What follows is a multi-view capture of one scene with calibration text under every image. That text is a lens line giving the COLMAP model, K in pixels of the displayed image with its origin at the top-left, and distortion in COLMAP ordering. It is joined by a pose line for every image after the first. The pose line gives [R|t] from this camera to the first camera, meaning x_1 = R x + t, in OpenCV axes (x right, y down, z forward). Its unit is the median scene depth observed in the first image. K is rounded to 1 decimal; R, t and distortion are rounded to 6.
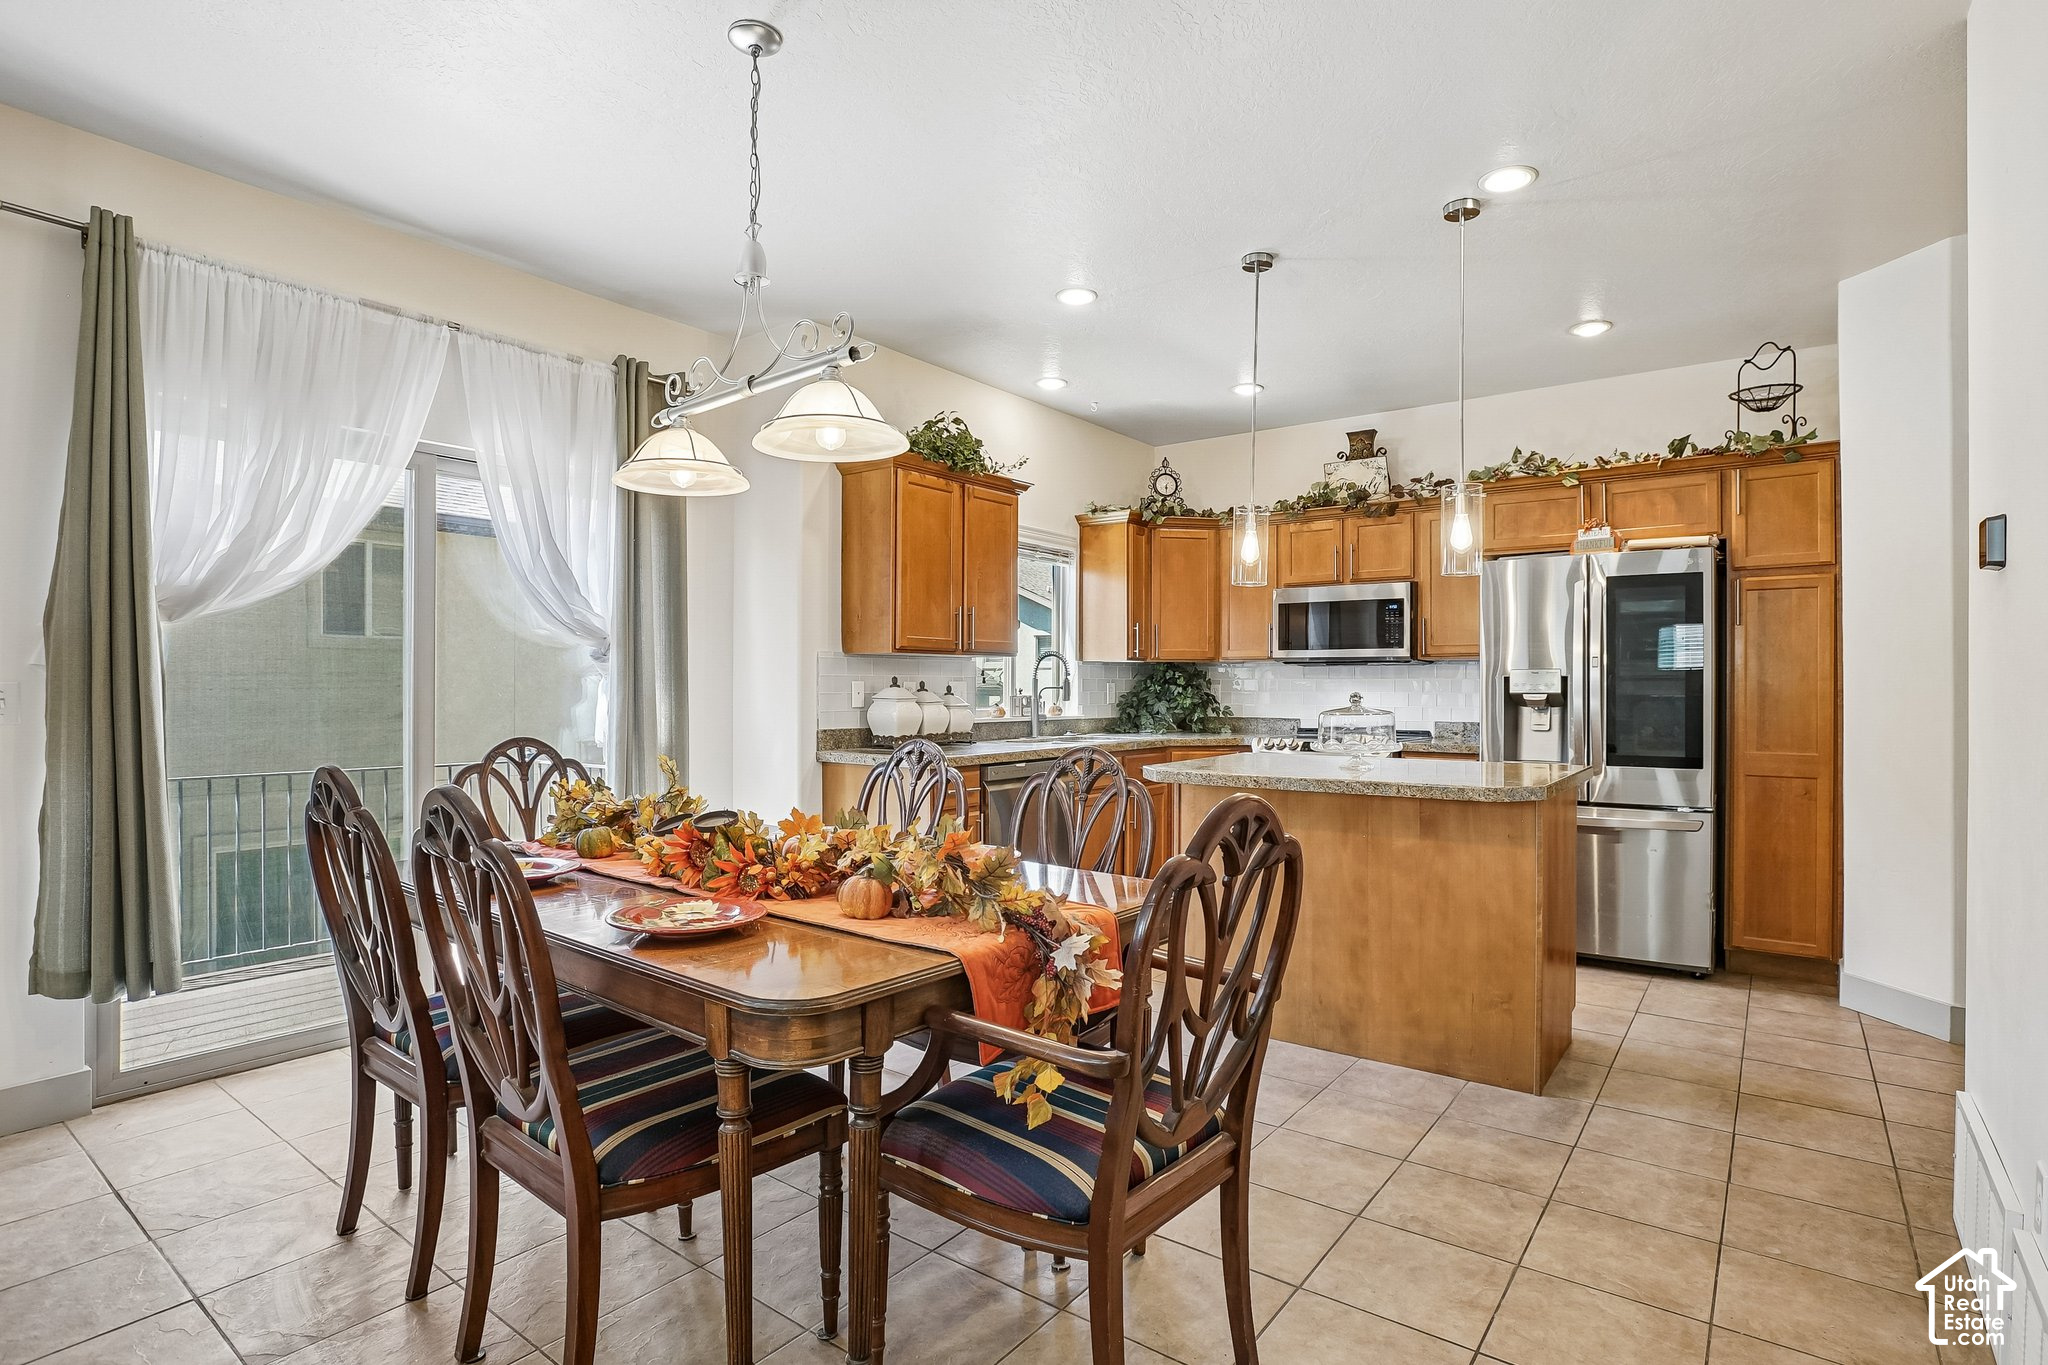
lens RADIAL K [[1018.5, 0, 1032.0], [0, 1018.5, 693.5], [0, 0, 1]] dist [-0.064652, 0.045443]
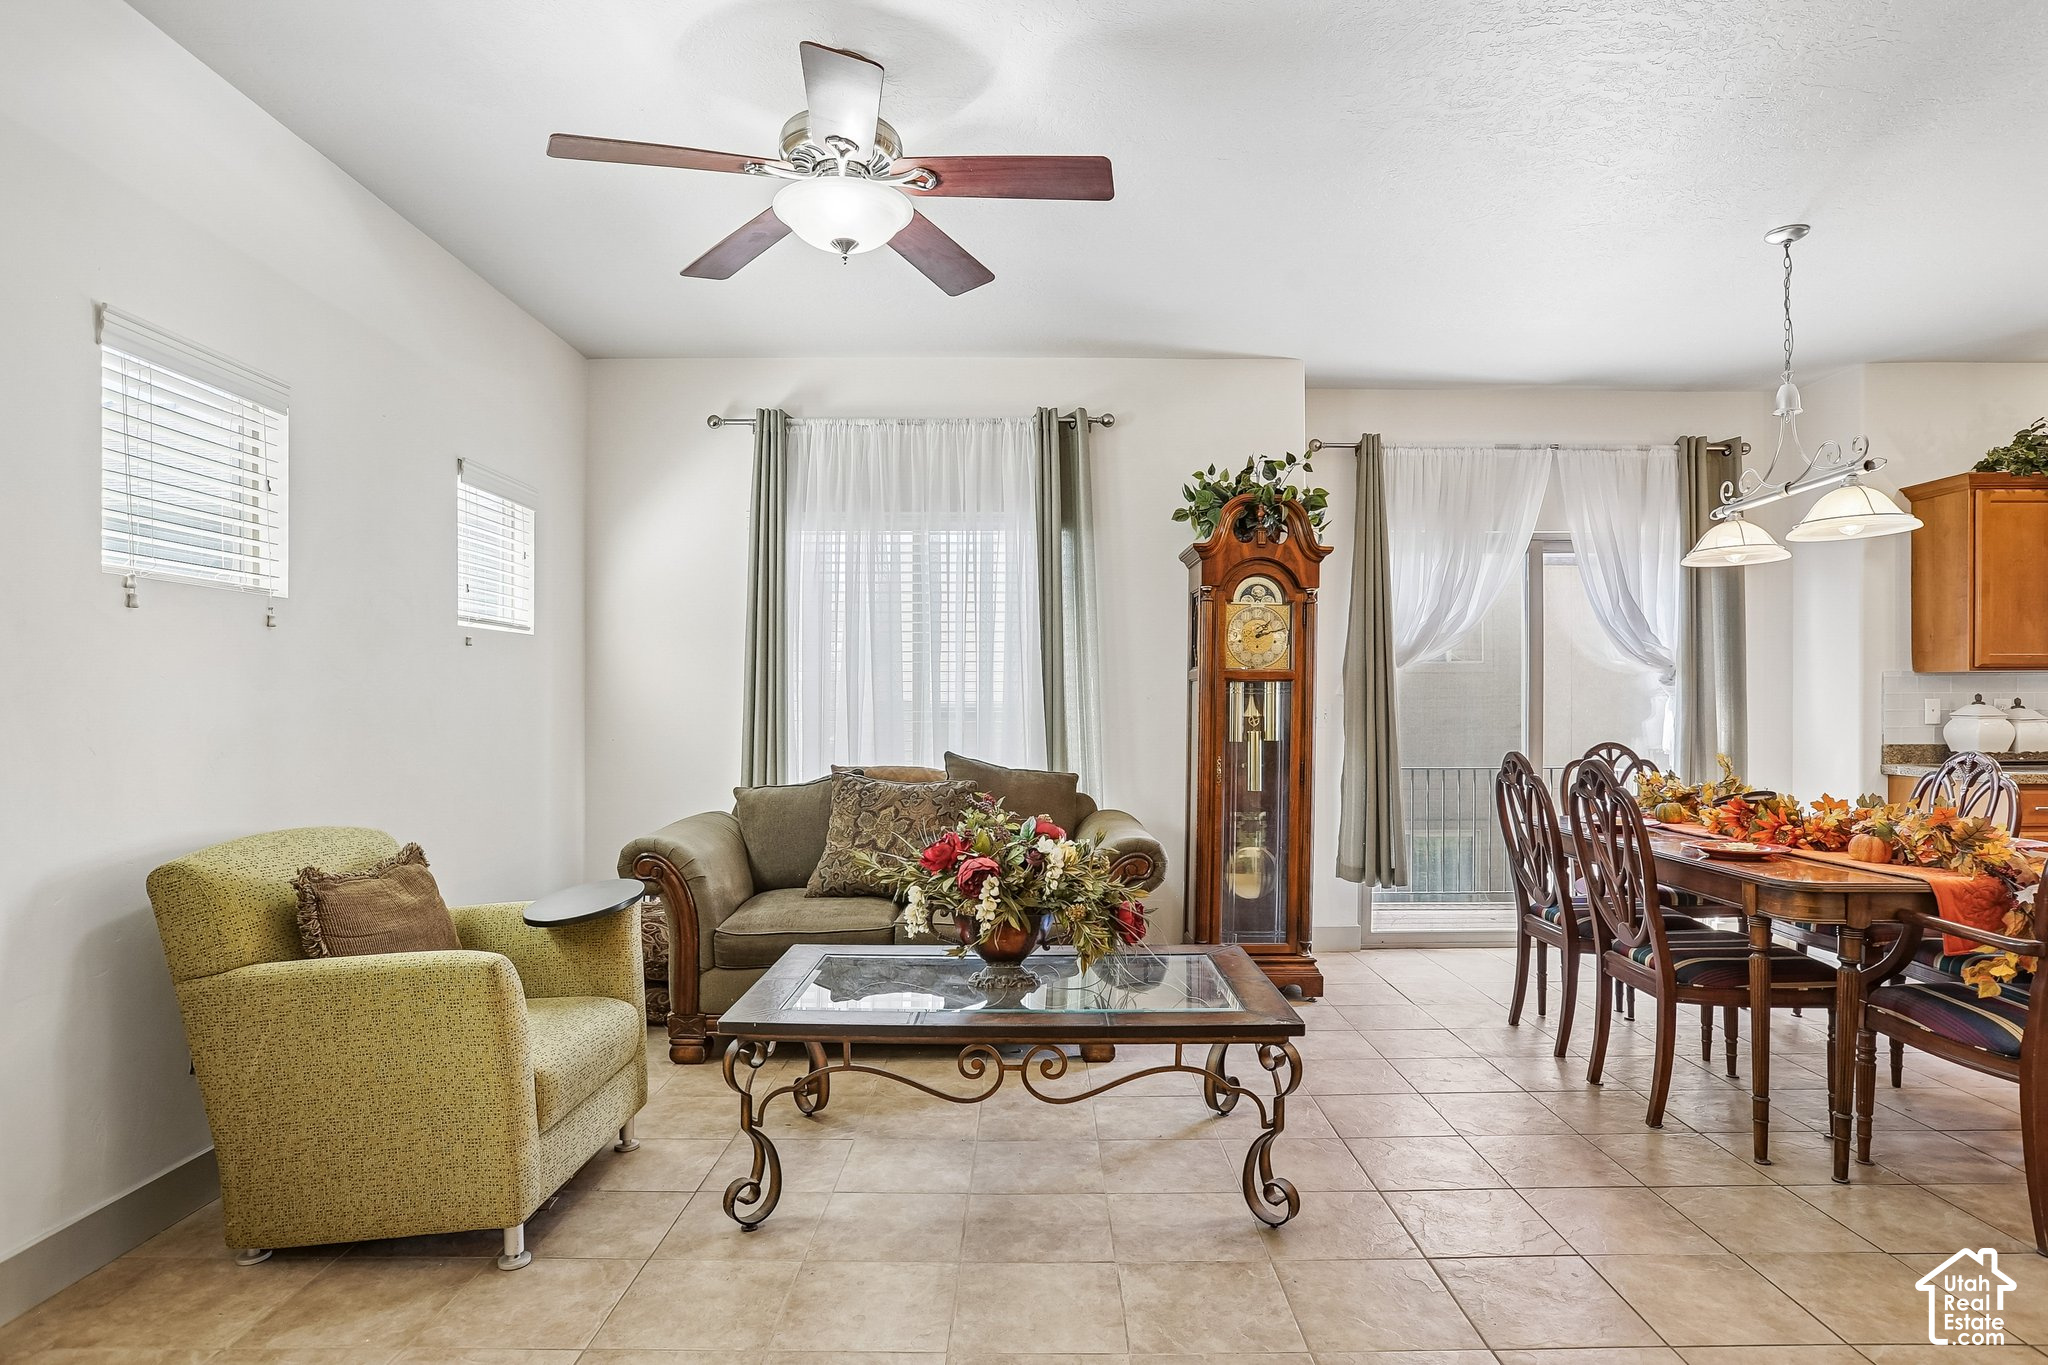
lens RADIAL K [[1110.1, 0, 1029.9], [0, 1110.1, 708.5], [0, 0, 1]] dist [-0.042898, 0.022639]
pose [[0.606647, -0.000770, -0.794971, 0.162812], [-0.000910, 0.999998, -0.001663, 0.000496], [0.794971, 0.001733, 0.606645, -0.426242]]
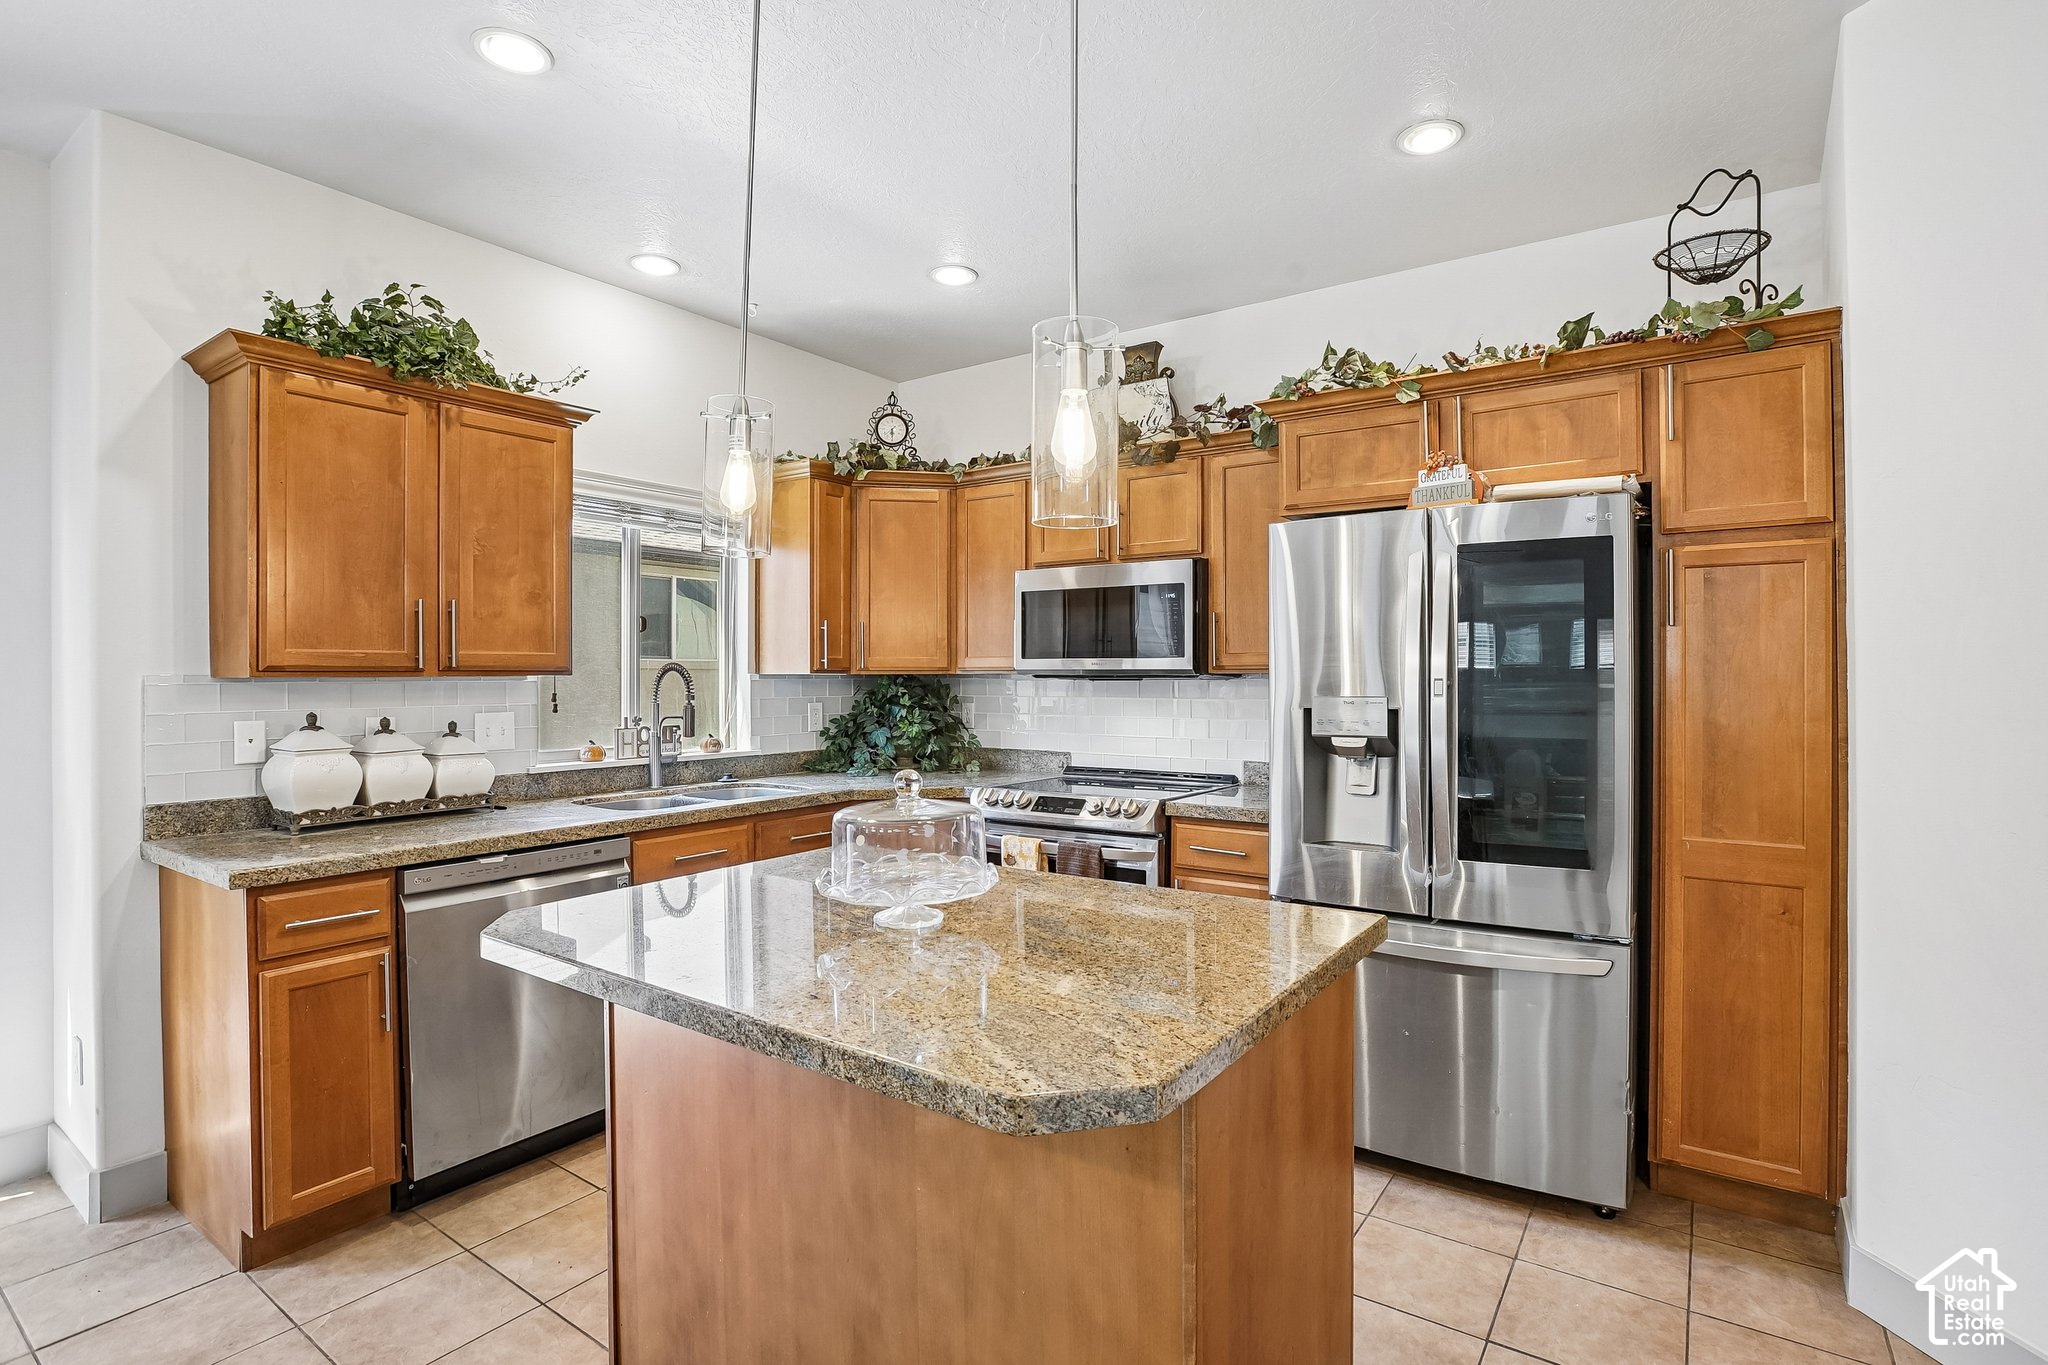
lens RADIAL K [[986.1, 0, 1030.0], [0, 986.1, 681.1], [0, 0, 1]] dist [-0.064822, 0.039408]
pose [[0.999470, -0.004159, 0.032278, 0.304564], [0.004129, 0.999991, 0.001002, -0.037517], [-0.032282, -0.000868, 0.999478, 0.433299]]
